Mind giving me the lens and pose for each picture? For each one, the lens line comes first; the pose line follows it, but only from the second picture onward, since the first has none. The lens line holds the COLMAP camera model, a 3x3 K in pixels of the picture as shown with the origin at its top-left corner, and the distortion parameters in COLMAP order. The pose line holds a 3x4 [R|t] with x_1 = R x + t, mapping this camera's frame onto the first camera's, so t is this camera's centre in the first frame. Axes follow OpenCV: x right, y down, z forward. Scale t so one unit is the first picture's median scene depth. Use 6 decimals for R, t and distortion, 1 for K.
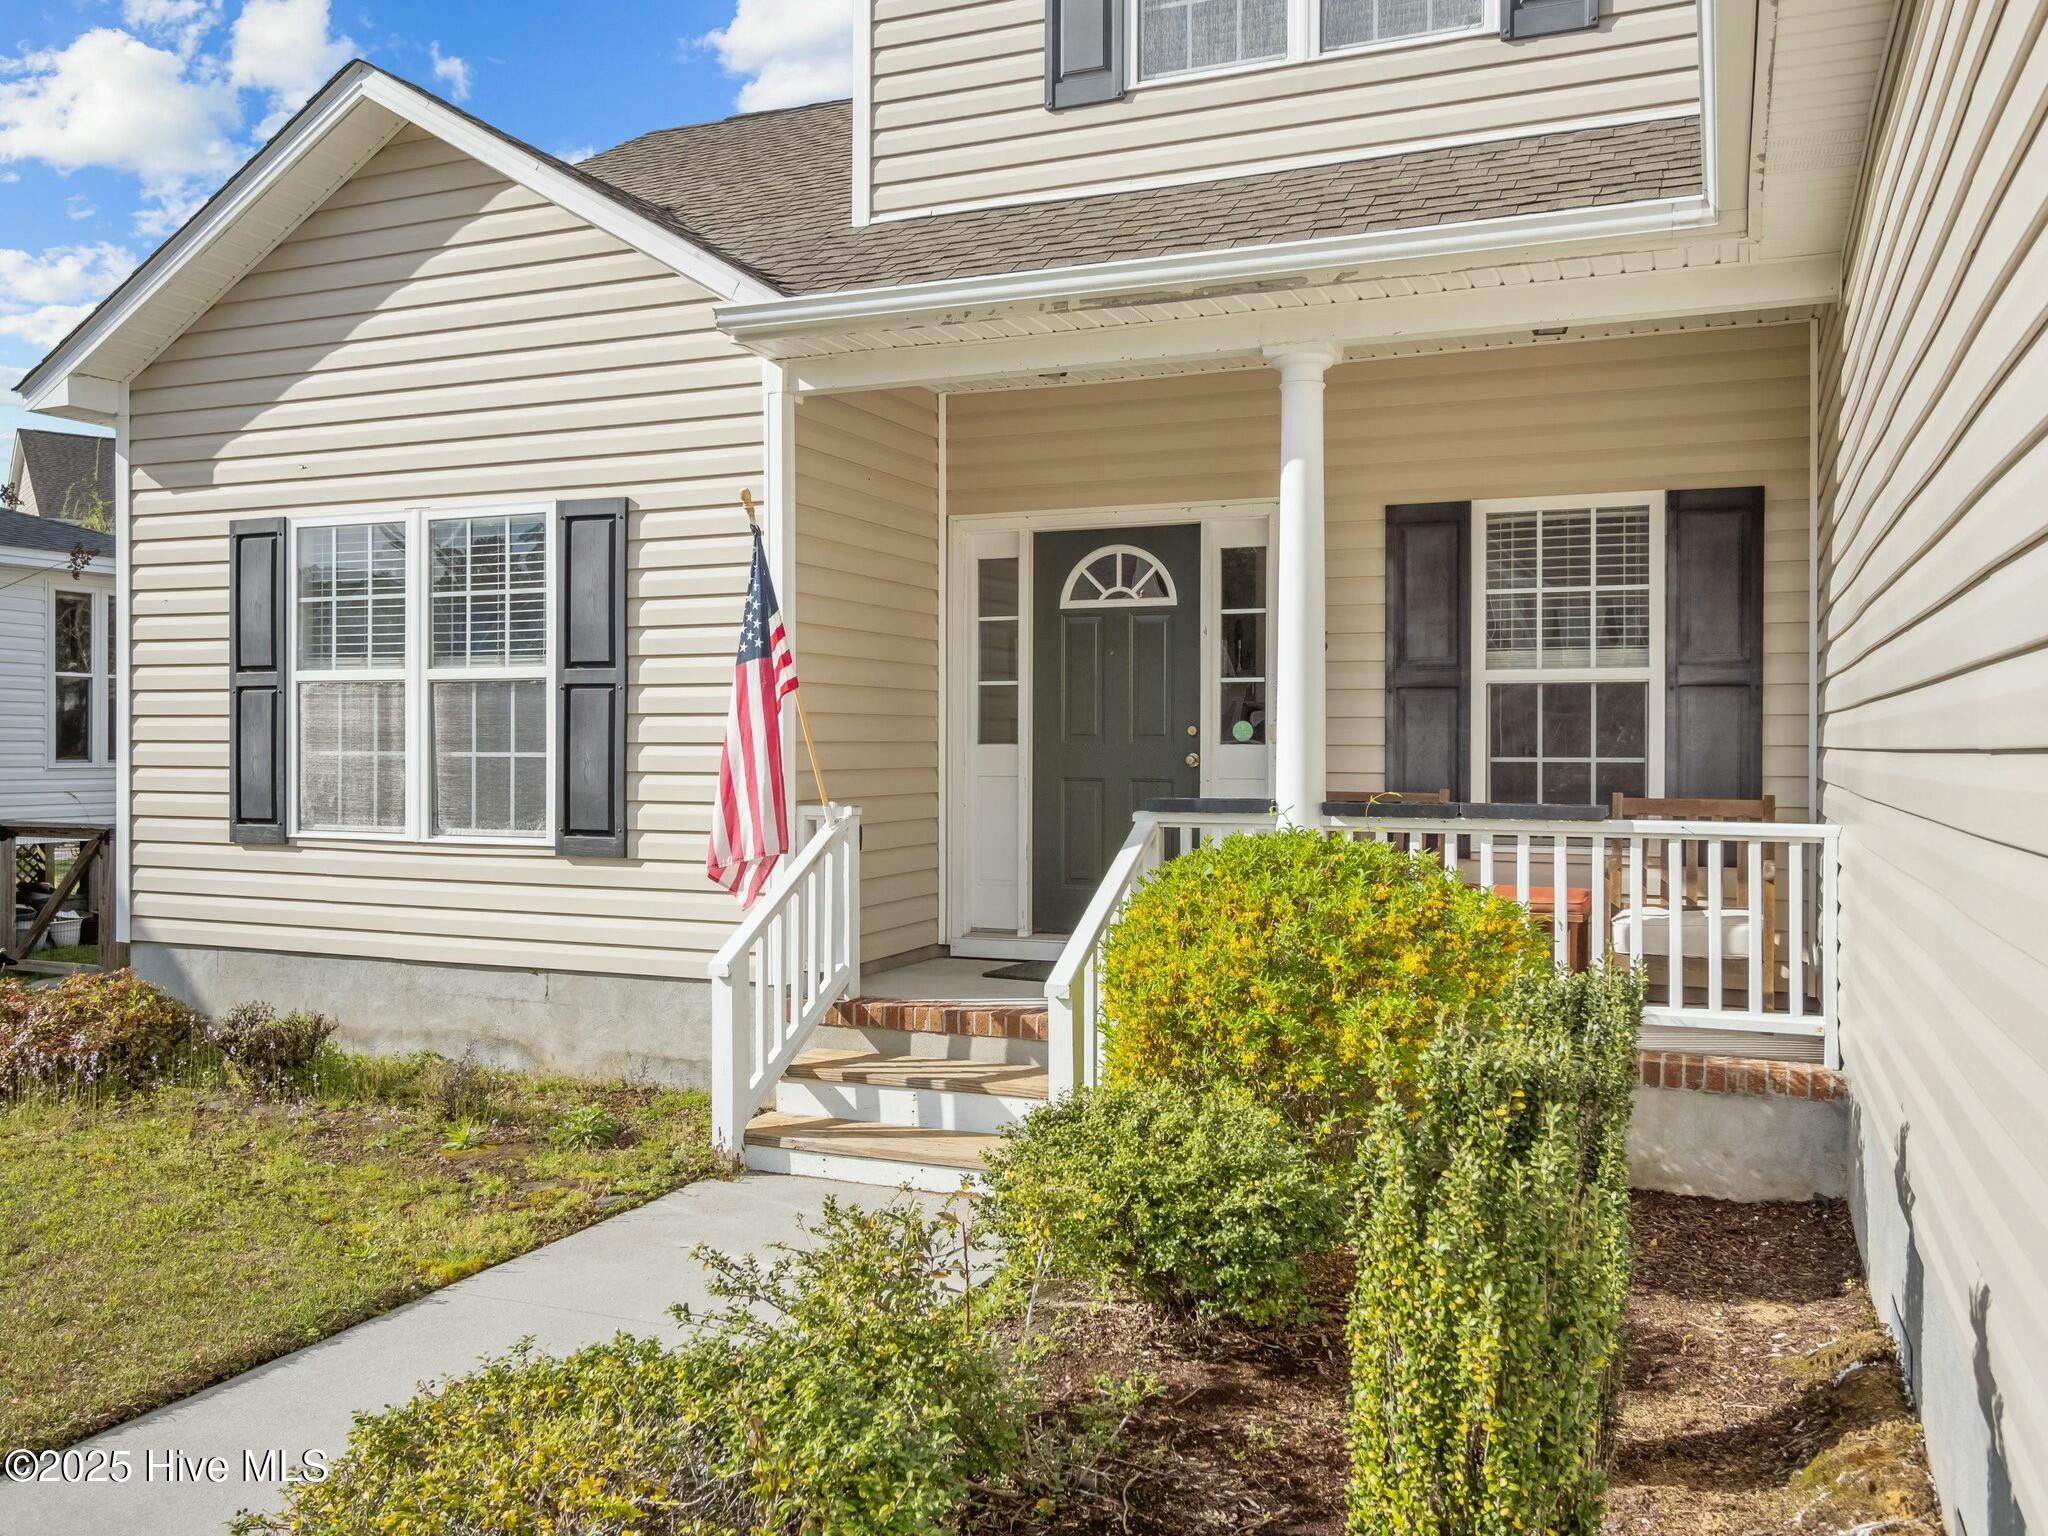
lens RADIAL K [[1660.4, 0, 1025.4], [0, 1660.4, 758.2], [0, 0, 1]] dist [0.003472, 0.022005]
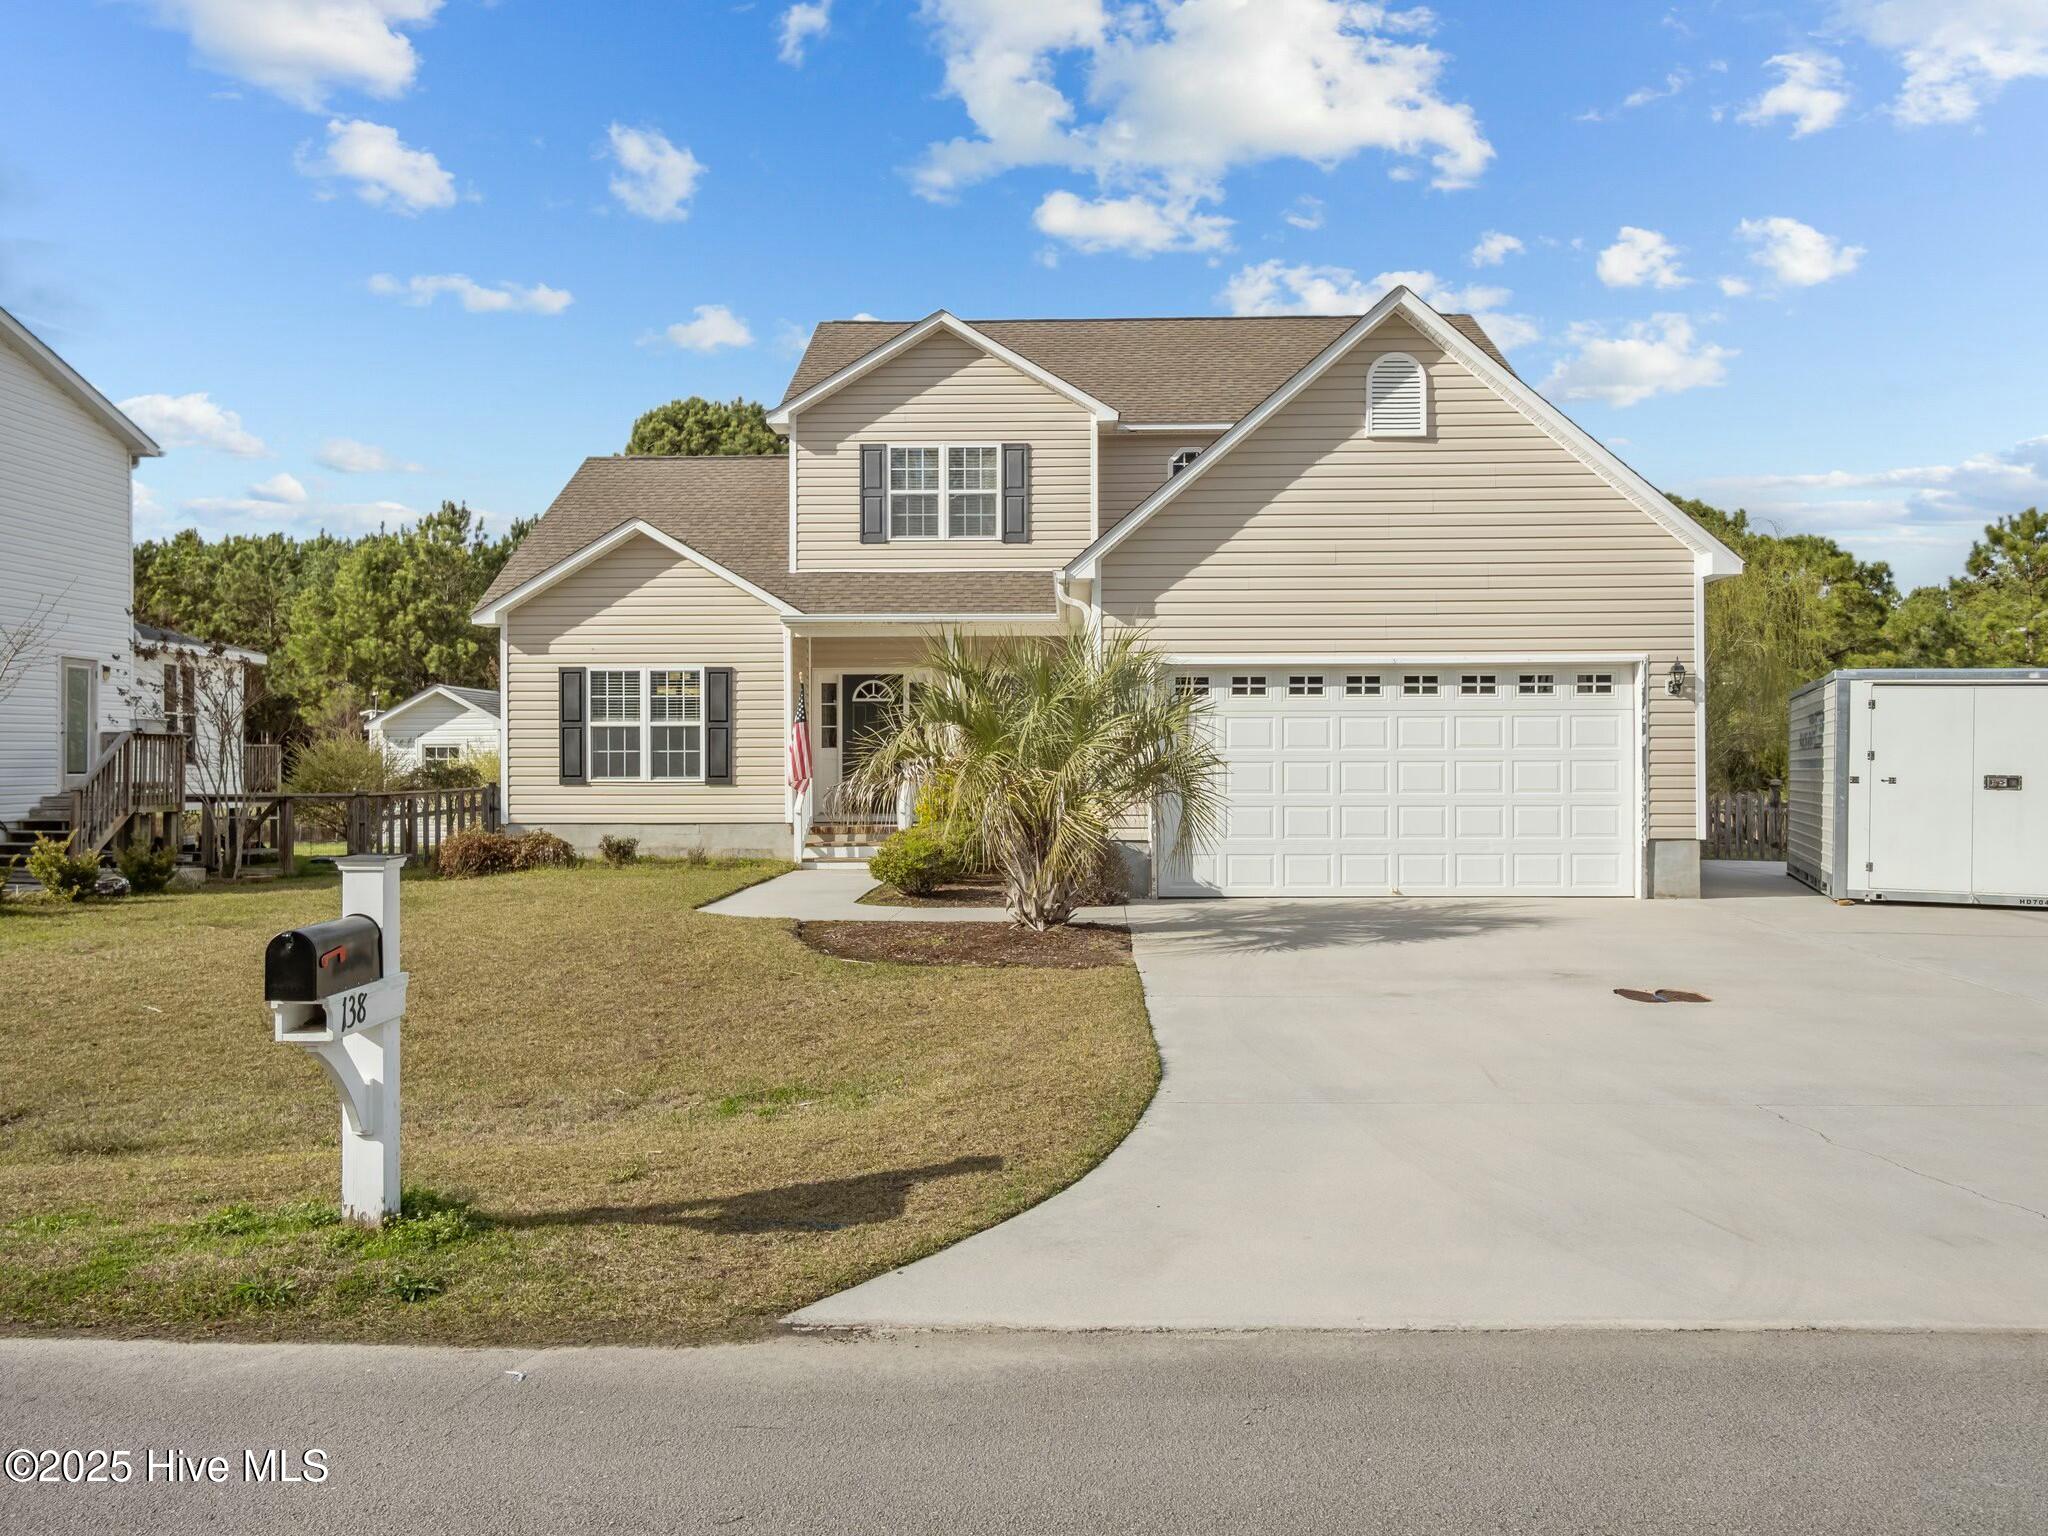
lens RADIAL K [[1660.4, 0, 1025.4], [0, 1660.4, 758.2], [0, 0, 1]] dist [0.003472, 0.022005]
pose [[0.933579, -0.003804, 0.358351, -0.823810], [0.009368, 0.999861, -0.013792, 0.058150], [-0.358249, 0.016233, 0.933485, -2.027689]]
